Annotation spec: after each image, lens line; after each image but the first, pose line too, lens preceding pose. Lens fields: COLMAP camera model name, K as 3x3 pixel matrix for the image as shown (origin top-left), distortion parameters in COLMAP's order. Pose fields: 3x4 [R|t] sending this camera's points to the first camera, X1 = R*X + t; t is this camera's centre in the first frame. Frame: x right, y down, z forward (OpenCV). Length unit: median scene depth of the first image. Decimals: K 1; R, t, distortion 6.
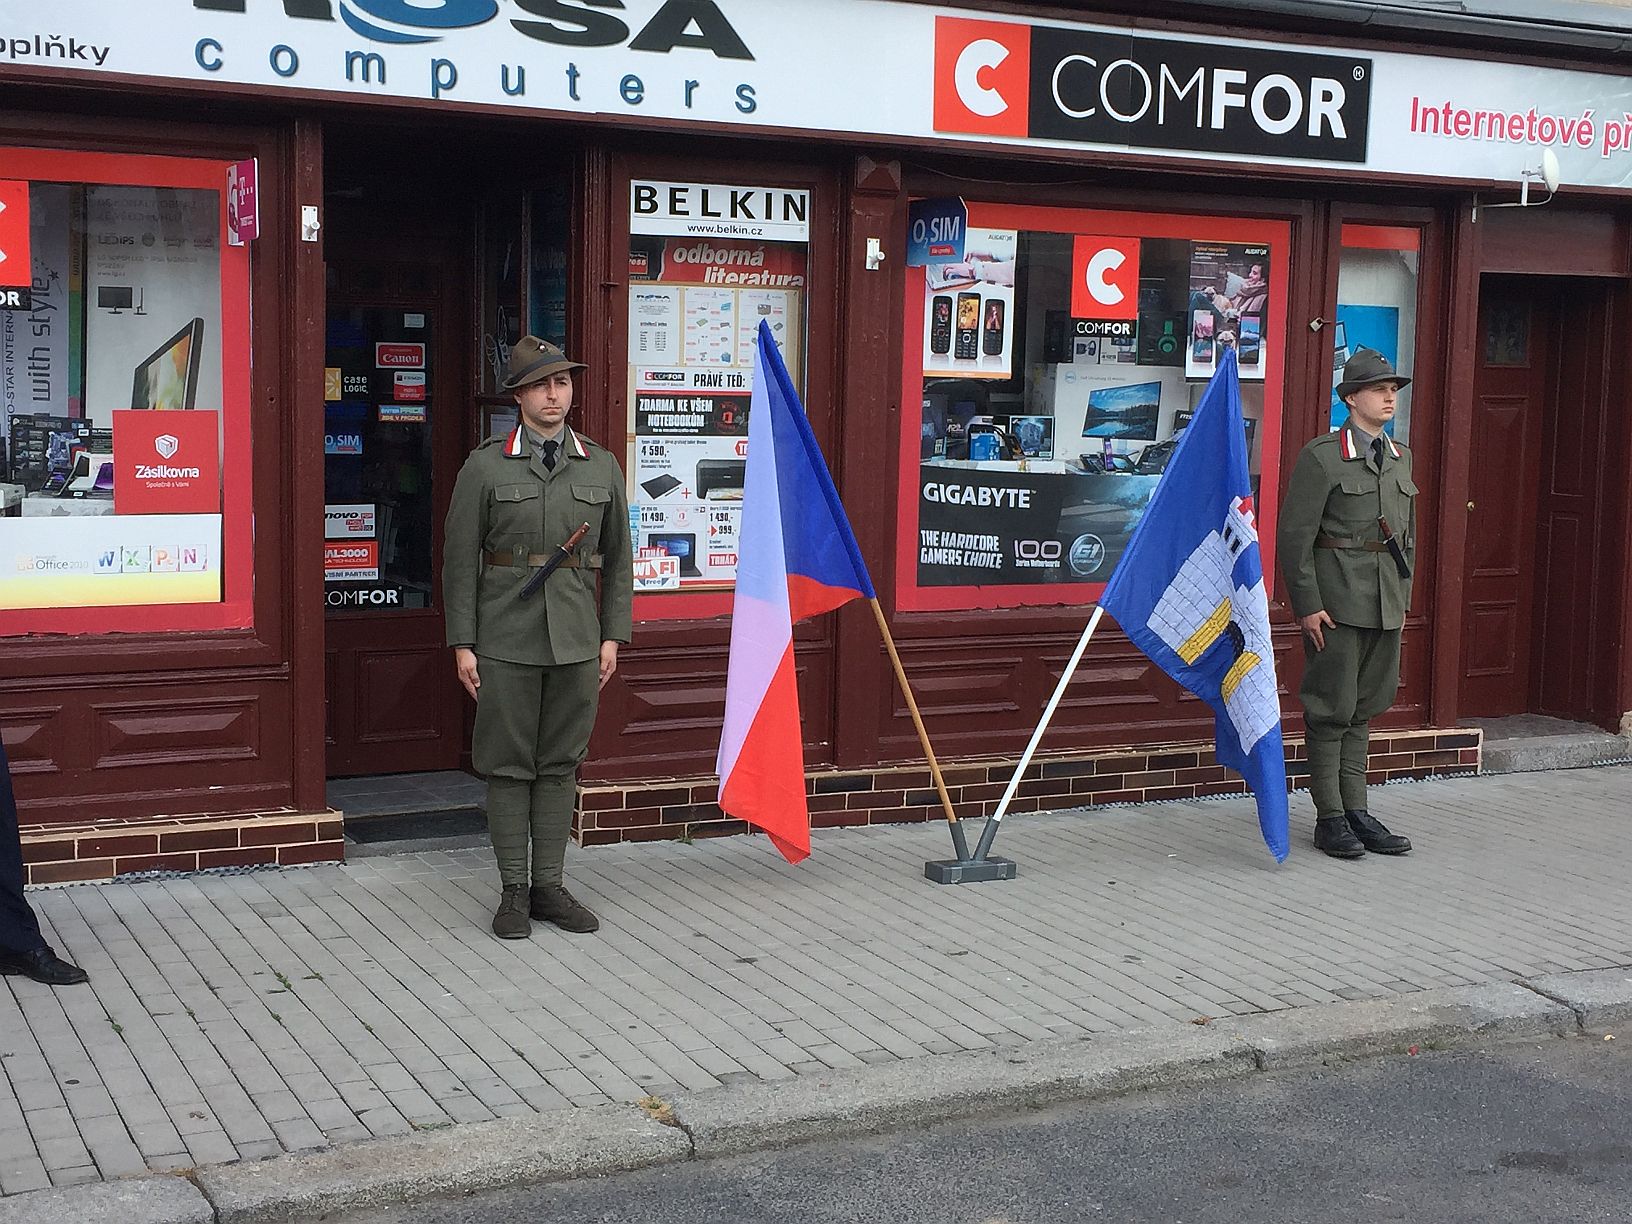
lens RADIAL K [[2254.9, 0, 812.8], [0, 2254.9, 607.3], [0, 0, 1]] dist [0.053498, 0.000000]
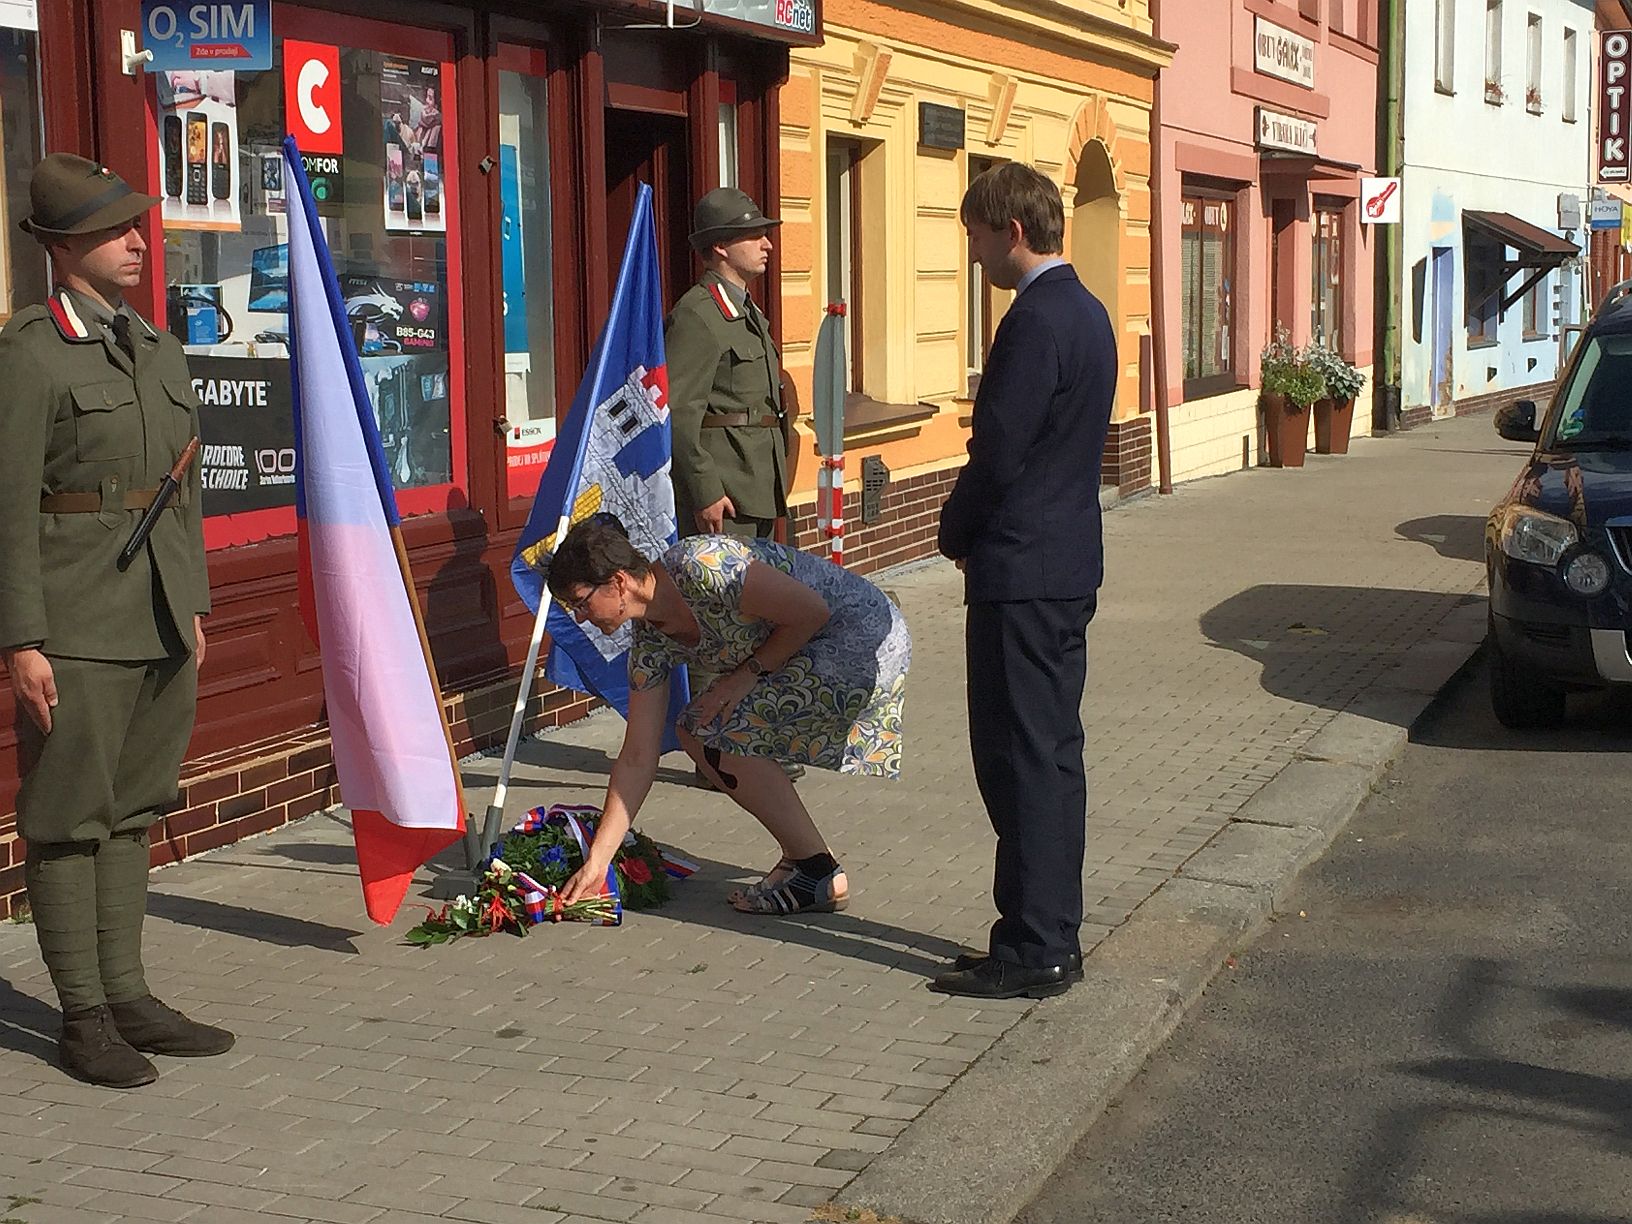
lens RADIAL K [[2713.3, 0, 809.8], [0, 2713.3, 577.5], [0, 0, 1]] dist [0.057863, 0.000000]
pose [[0.735941, -0.097943, 0.669924, -0.557505], [0.090770, 0.994821, 0.045728, -0.018375], [-0.670933, 0.027156, 0.741020, 0.319457]]
